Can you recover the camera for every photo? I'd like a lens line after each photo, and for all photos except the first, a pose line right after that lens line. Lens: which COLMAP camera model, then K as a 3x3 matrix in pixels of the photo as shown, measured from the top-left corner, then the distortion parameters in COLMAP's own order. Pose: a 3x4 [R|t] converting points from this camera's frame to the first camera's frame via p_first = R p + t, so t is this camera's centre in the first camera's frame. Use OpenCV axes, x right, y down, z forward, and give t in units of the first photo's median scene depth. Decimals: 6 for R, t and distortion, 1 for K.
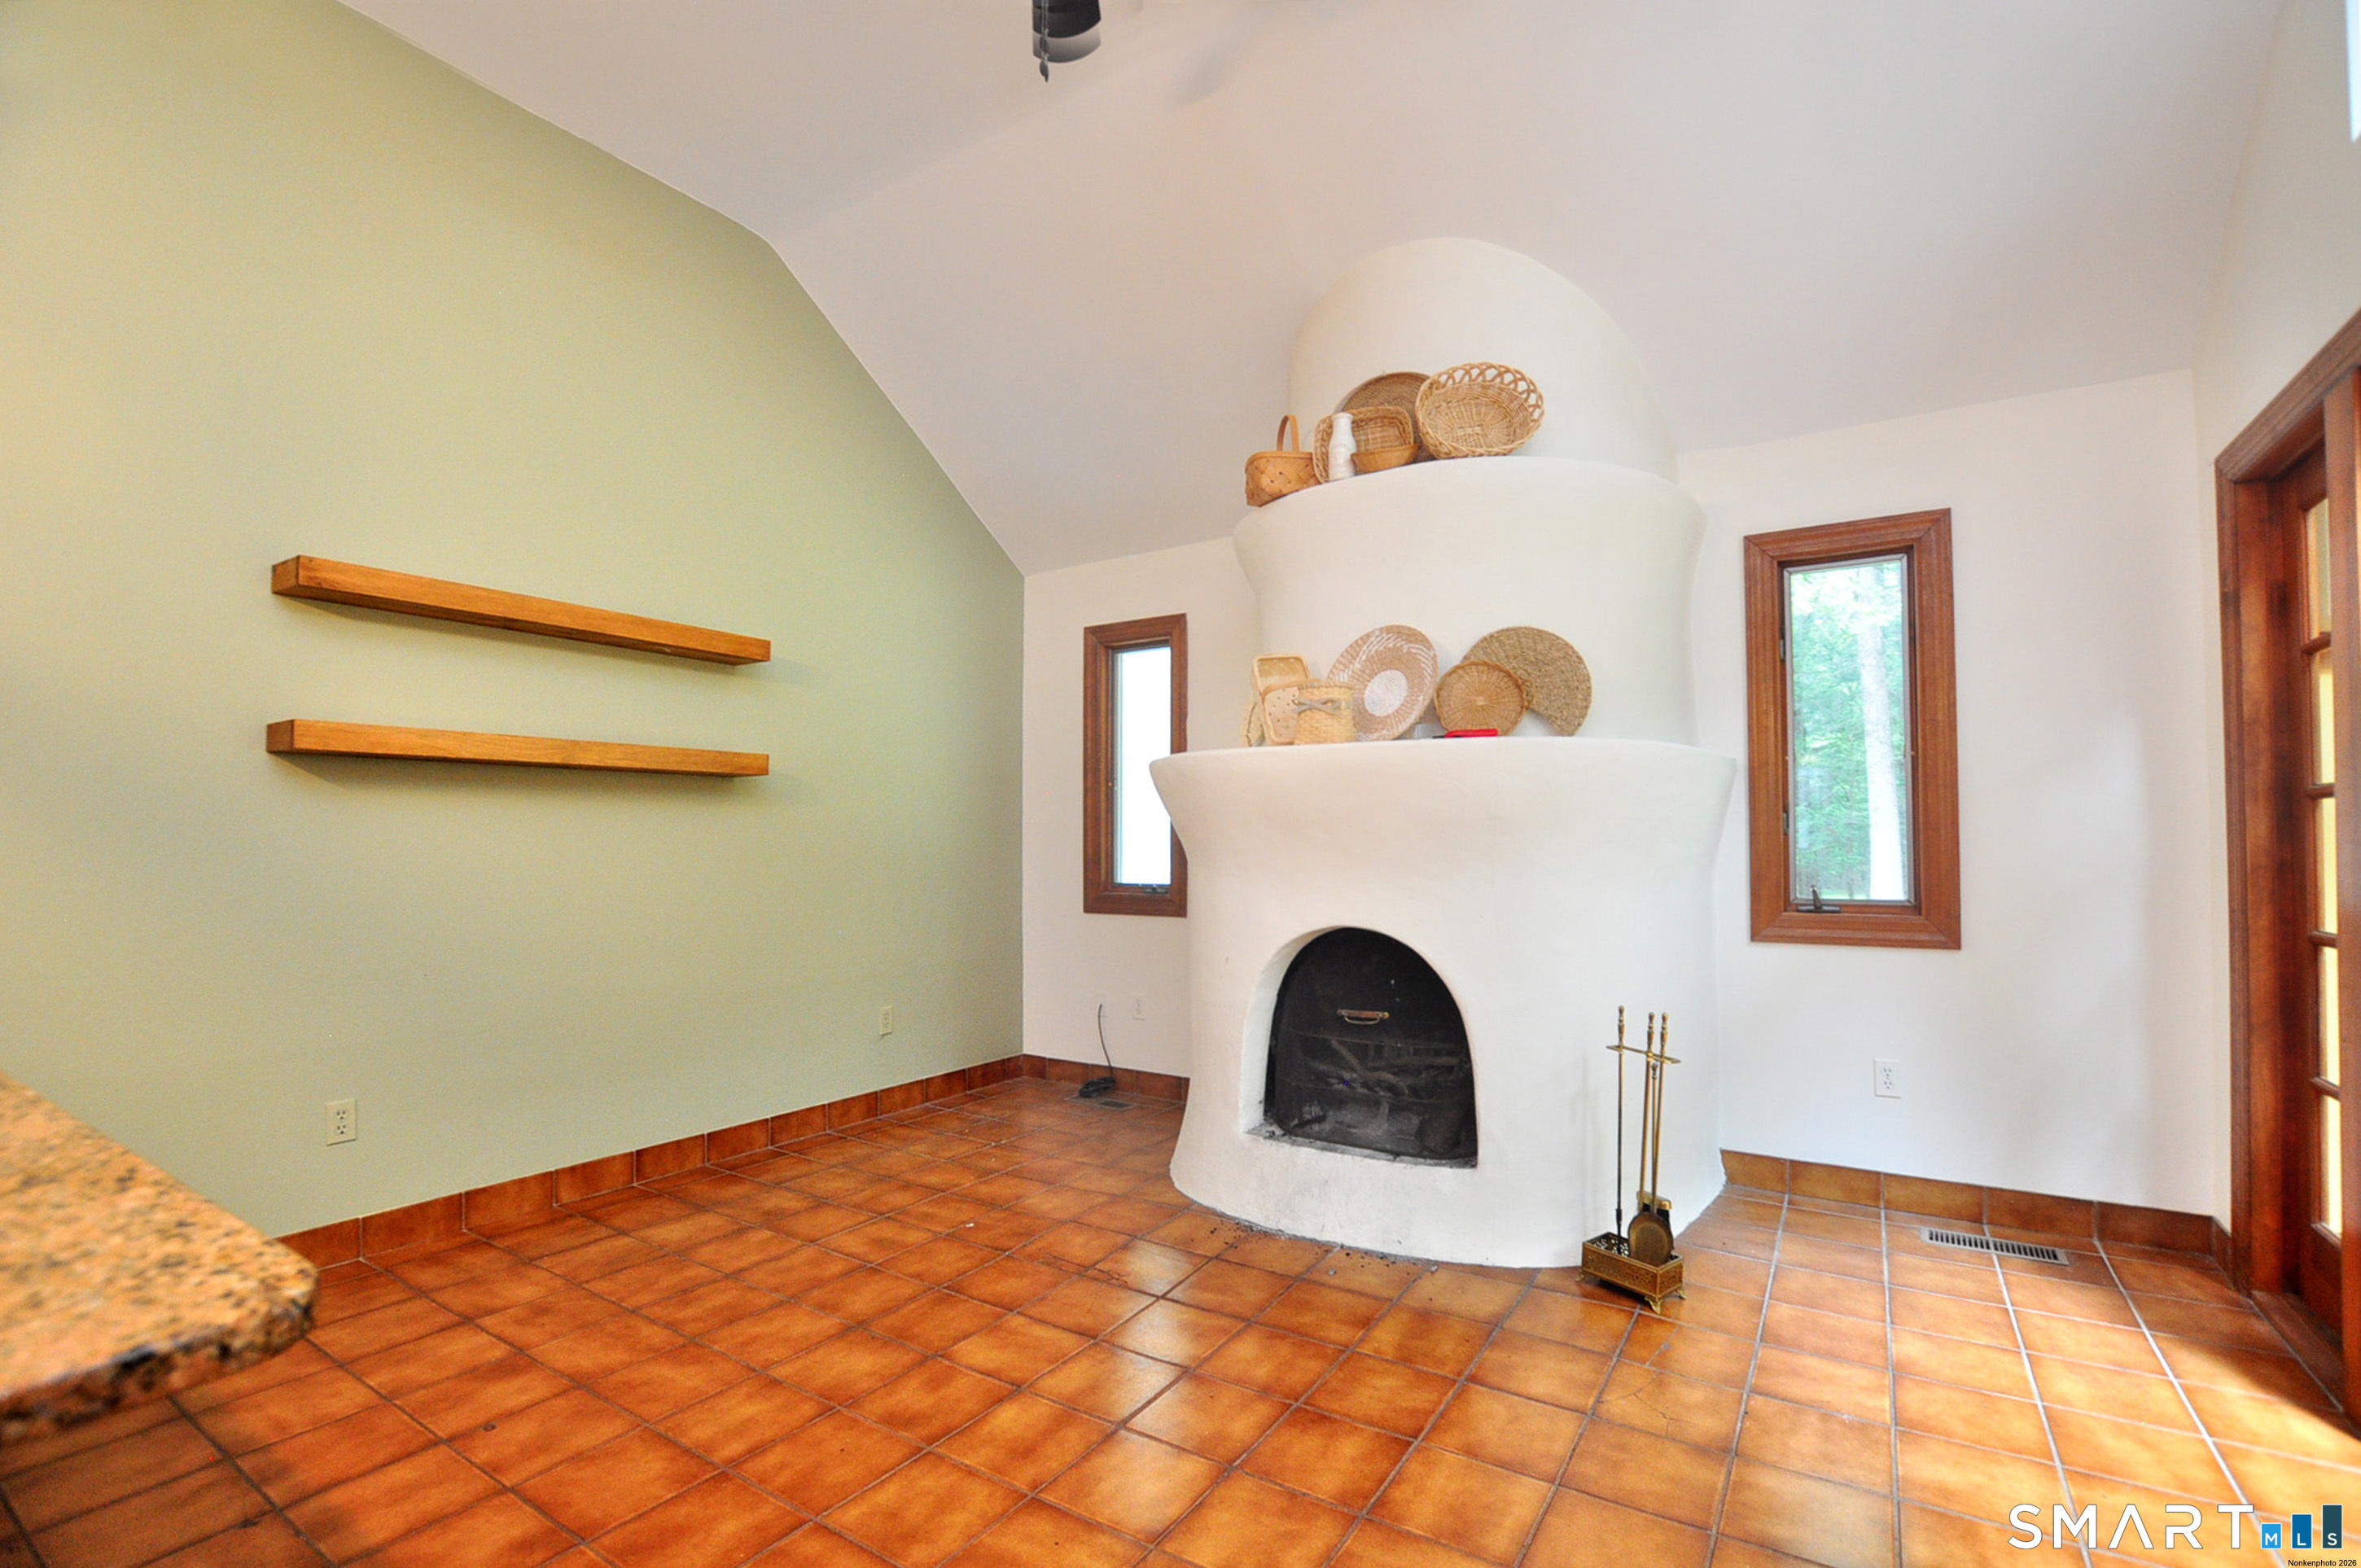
lens RADIAL K [[1064.7, 0, 1168.5], [0, 1064.7, 801.1], [0, 0, 1]] dist [-0.029692, 0.000195]
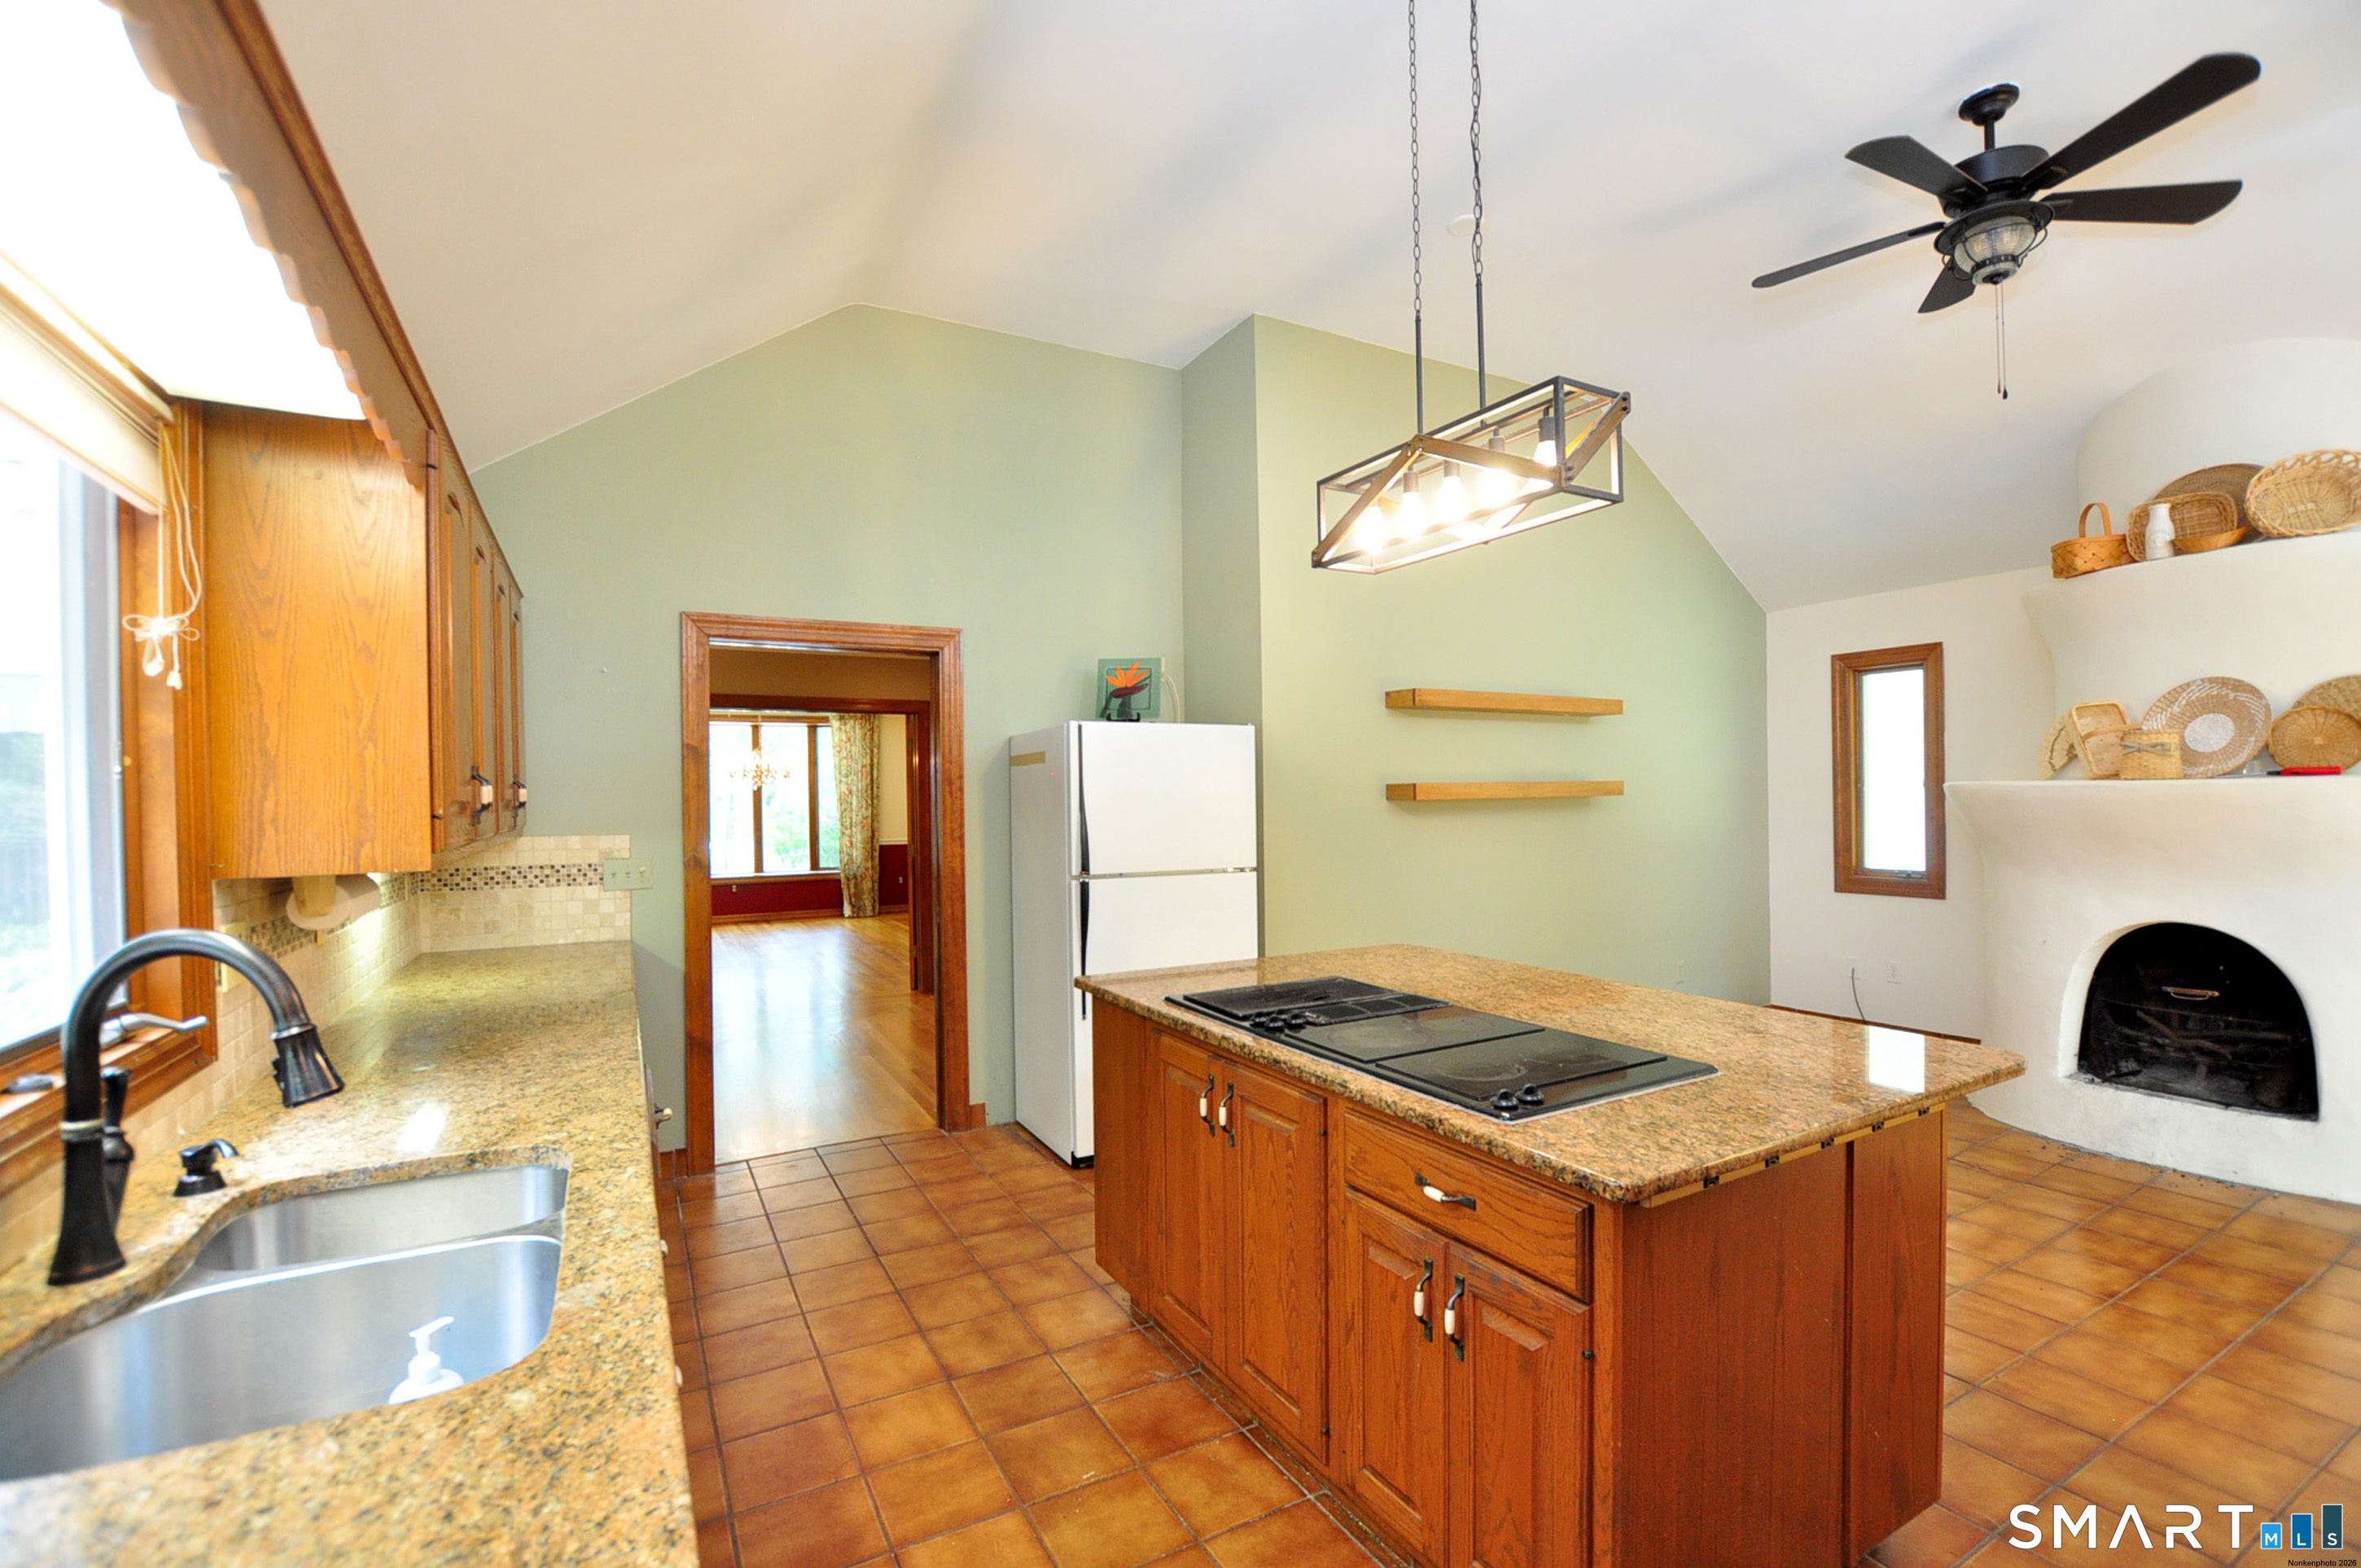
lens RADIAL K [[1065.1, 0, 1208.1], [0, 1065.1, 787.7], [0, 0, 1]] dist [-0.002694, -0.000114]
pose [[0.903634, -0.013287, -0.428099, -0.315621], [0.027412, 0.999264, 0.026847, -0.102477], [0.427427, -0.035995, 0.903333, -0.604572]]
